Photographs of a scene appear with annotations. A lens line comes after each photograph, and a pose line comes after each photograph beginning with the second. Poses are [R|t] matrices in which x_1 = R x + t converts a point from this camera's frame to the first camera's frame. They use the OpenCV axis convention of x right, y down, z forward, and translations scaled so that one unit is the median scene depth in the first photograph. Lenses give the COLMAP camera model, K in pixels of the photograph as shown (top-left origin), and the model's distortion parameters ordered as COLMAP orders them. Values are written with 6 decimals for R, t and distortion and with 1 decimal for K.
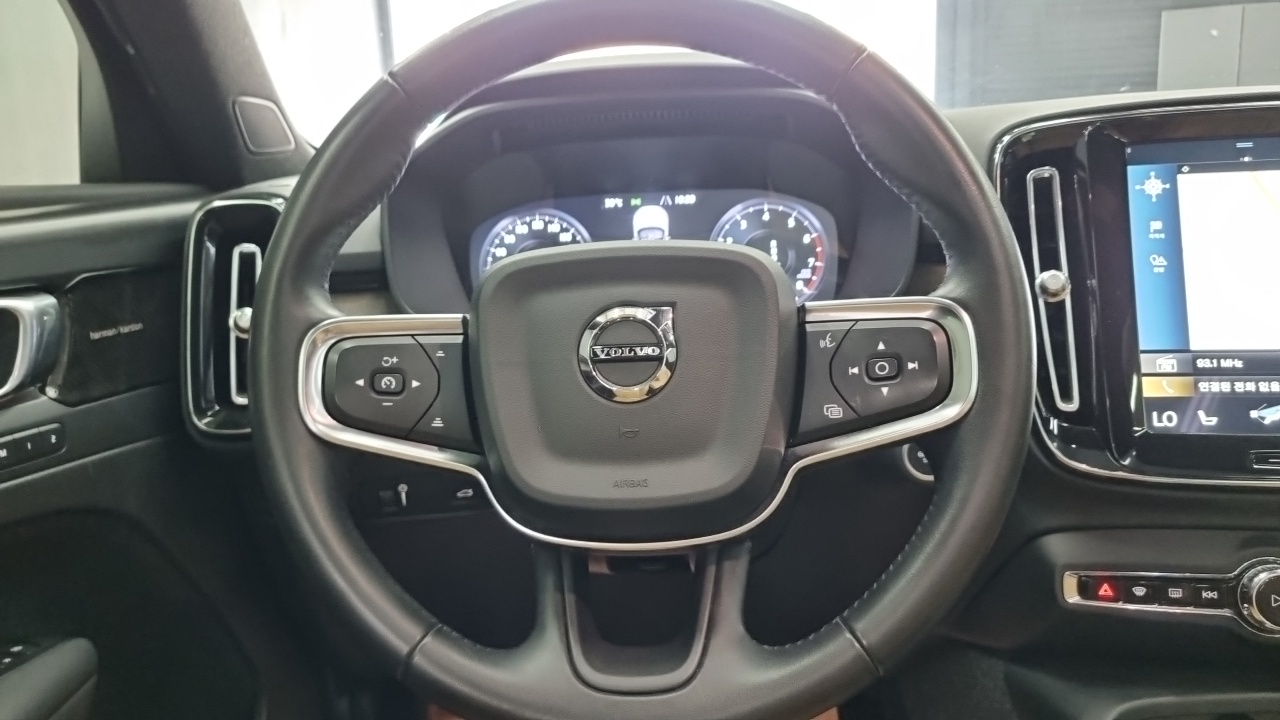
lens RADIAL K [[1006.3, 0, 633.2], [0, 1006.3, 356.9], [0, 0, 1]] dist [0.010728, 0.007536]
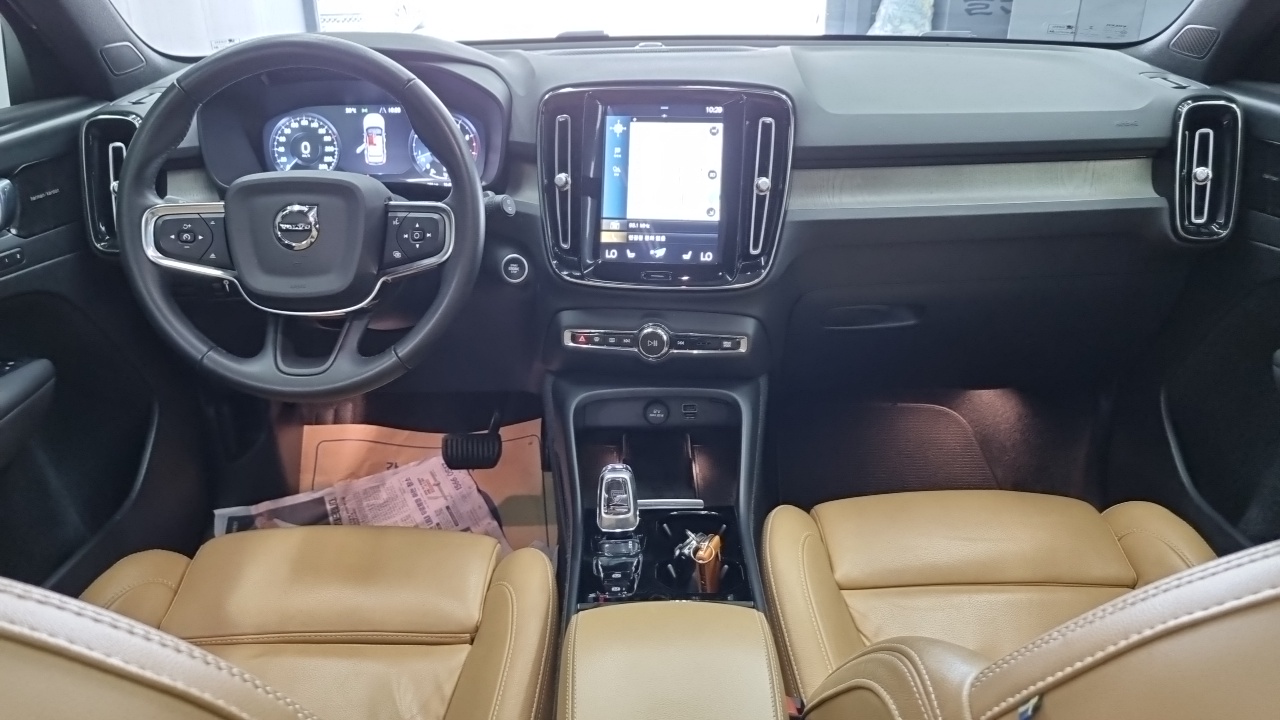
lens RADIAL K [[948.7, 0, 615.5], [0, 948.7, 357.8], [0, 0, 1]] dist [0.029855, -0.000705]
pose [[0.997287, 0.005772, 0.073380, 0.389330], [-0.021674, 0.975749, 0.217817, -0.139487], [-0.070343, -0.218817, 0.973227, -0.820855]]
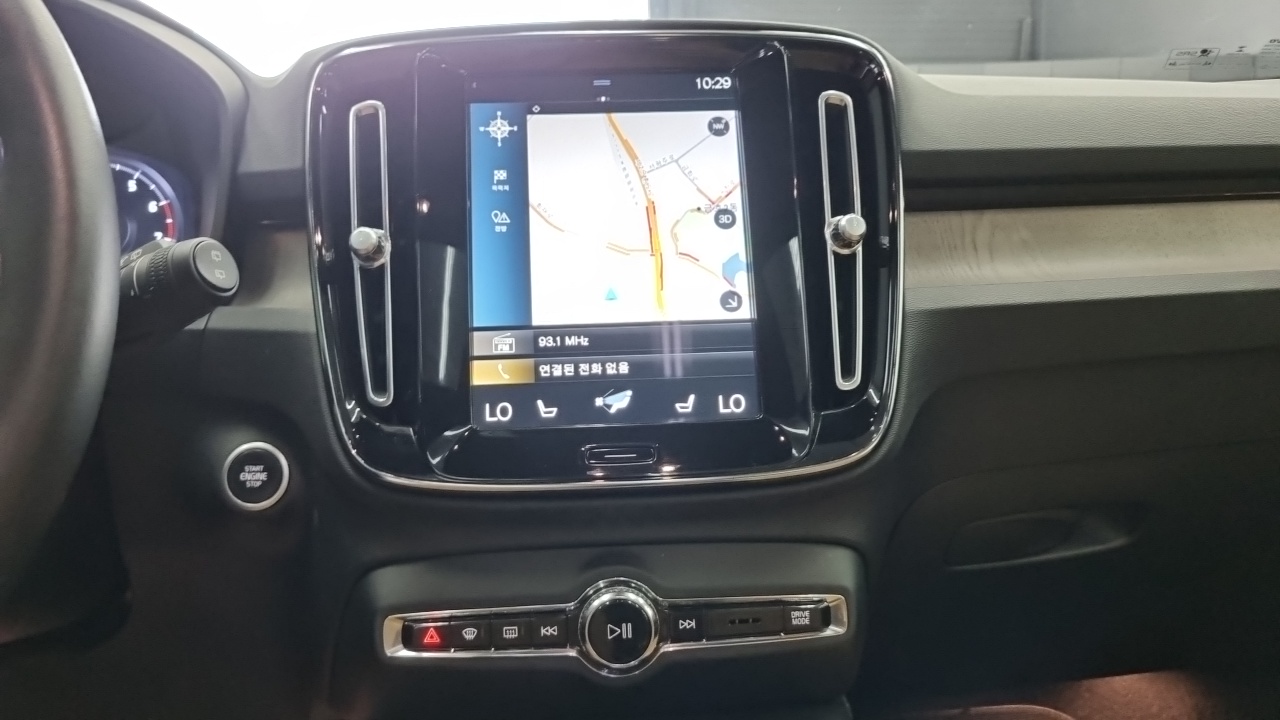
lens RADIAL K [[1085.1, 0, 640.0], [0, 1085.1, 360.0], [0, 0, 1]] dist [0.005789, 0.004573]
pose [[0.966396, -0.014683, 0.256639, 0.404446], [0.027915, 0.998457, -0.047995, 0.062933], [-0.255539, 0.053546, 0.965315, 0.142143]]
